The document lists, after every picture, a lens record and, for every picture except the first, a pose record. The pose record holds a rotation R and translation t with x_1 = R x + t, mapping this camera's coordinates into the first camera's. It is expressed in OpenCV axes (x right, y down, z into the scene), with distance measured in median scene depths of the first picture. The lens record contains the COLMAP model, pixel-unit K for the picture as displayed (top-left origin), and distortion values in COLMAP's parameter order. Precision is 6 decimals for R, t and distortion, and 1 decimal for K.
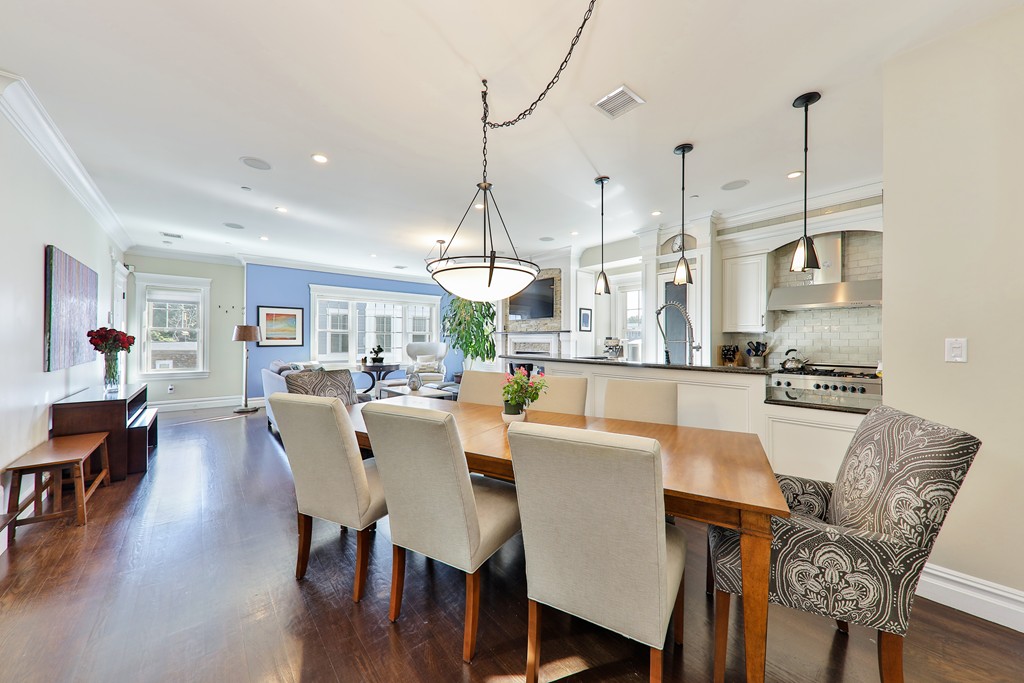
lens RADIAL K [[379.2, 0, 518.6], [0, 379.2, 344.1], [0, 0, 1]] dist [0.016684, -0.005576]
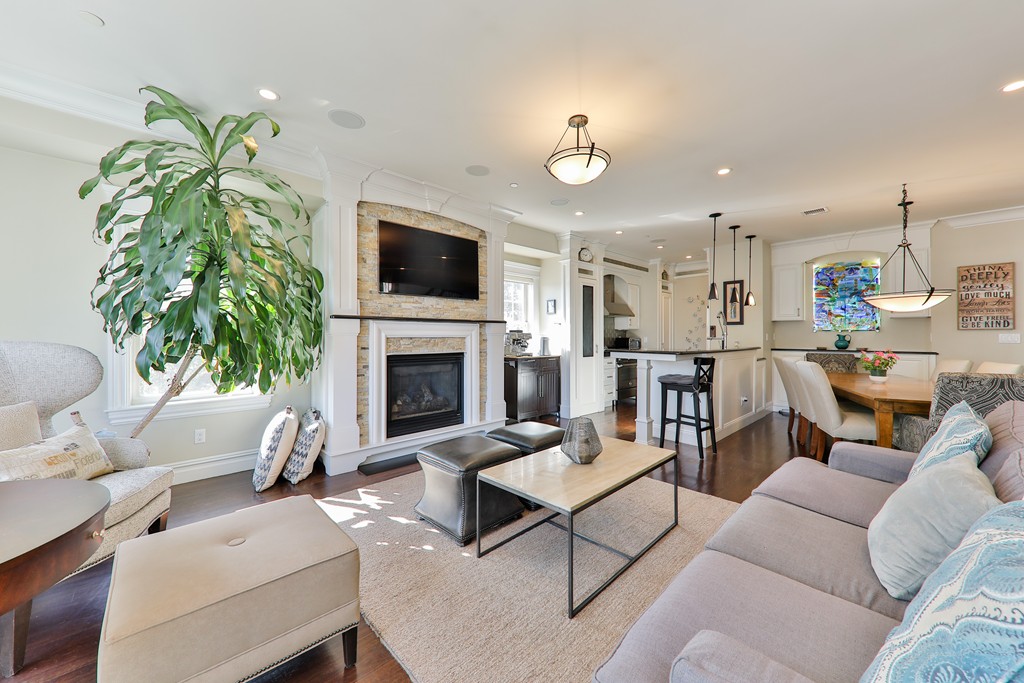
lens RADIAL K [[379.2, 0, 514.7], [0, 379.2, 331.1], [0, 0, 1]] dist [0.016684, -0.005576]
pose [[-0.052576, 0.009192, 0.998575, -0.517835], [0.007275, 0.999935, -0.008821, -0.007601], [-0.998590, 0.006801, -0.052639, 0.860161]]
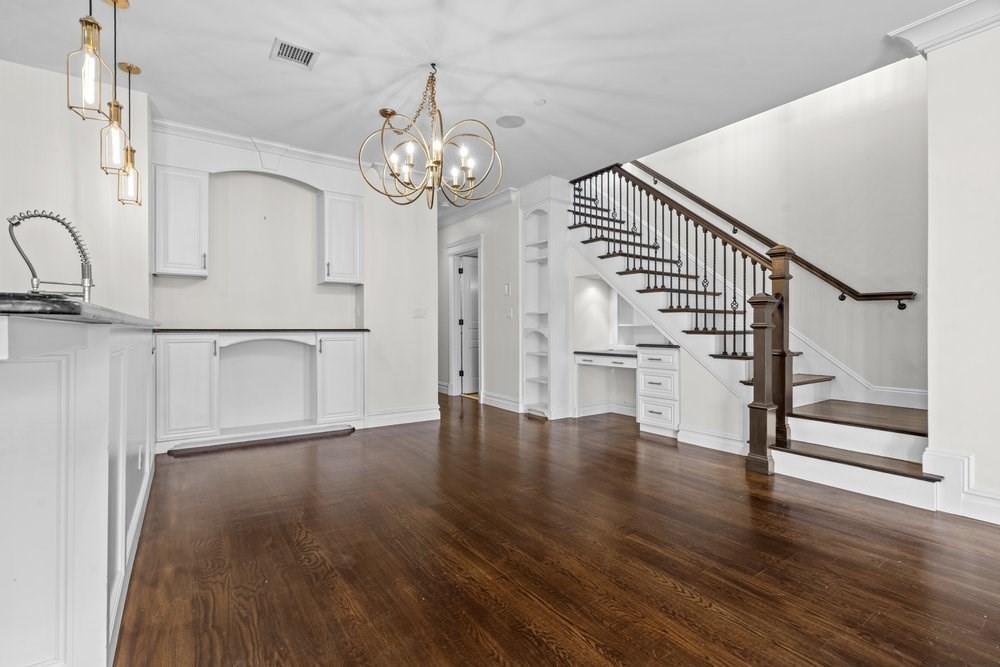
lens RADIAL K [[459.5, 0, 501.7], [0, 459.5, 330.3], [0, 0, 1]] dist [-0.011705, 0.005554]
pose [[-0.994875, -0.004144, 0.101031, -0.133090], [-0.002866, 0.999914, 0.012797, 0.021987], [-0.101075, 0.012442, -0.994801, 0.709546]]
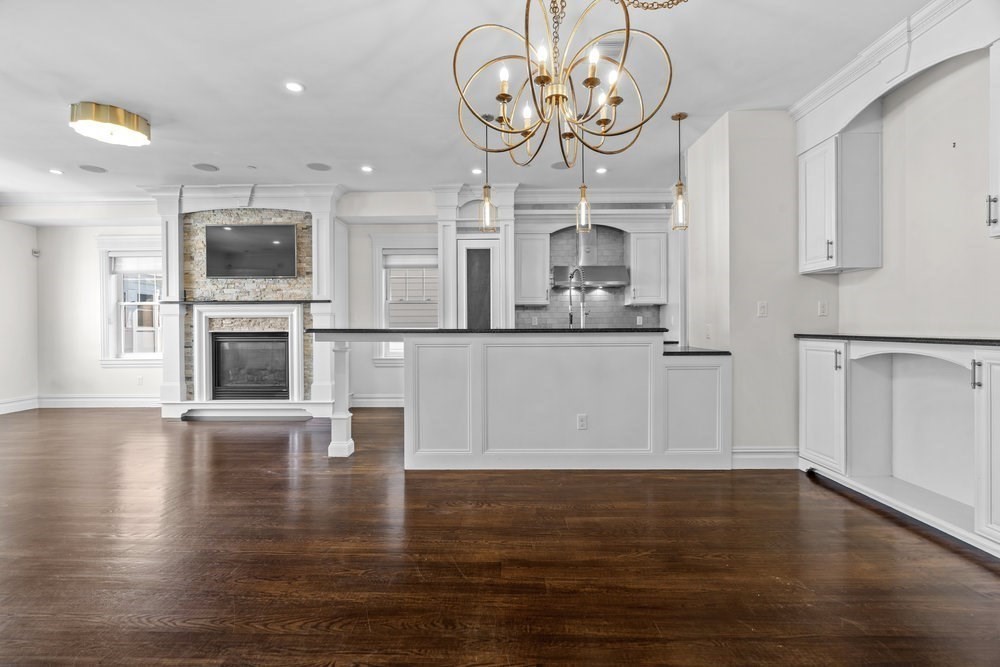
lens RADIAL K [[459.5, 0, 497.3], [0, 459.5, 328.0], [0, 0, 1]] dist [-0.011705, 0.005554]
pose [[0.659611, -0.007201, 0.751573, -0.260522], [0.012889, 0.999915, -0.001732, 0.019076], [-0.751497, 0.010829, 0.659648, 0.158933]]
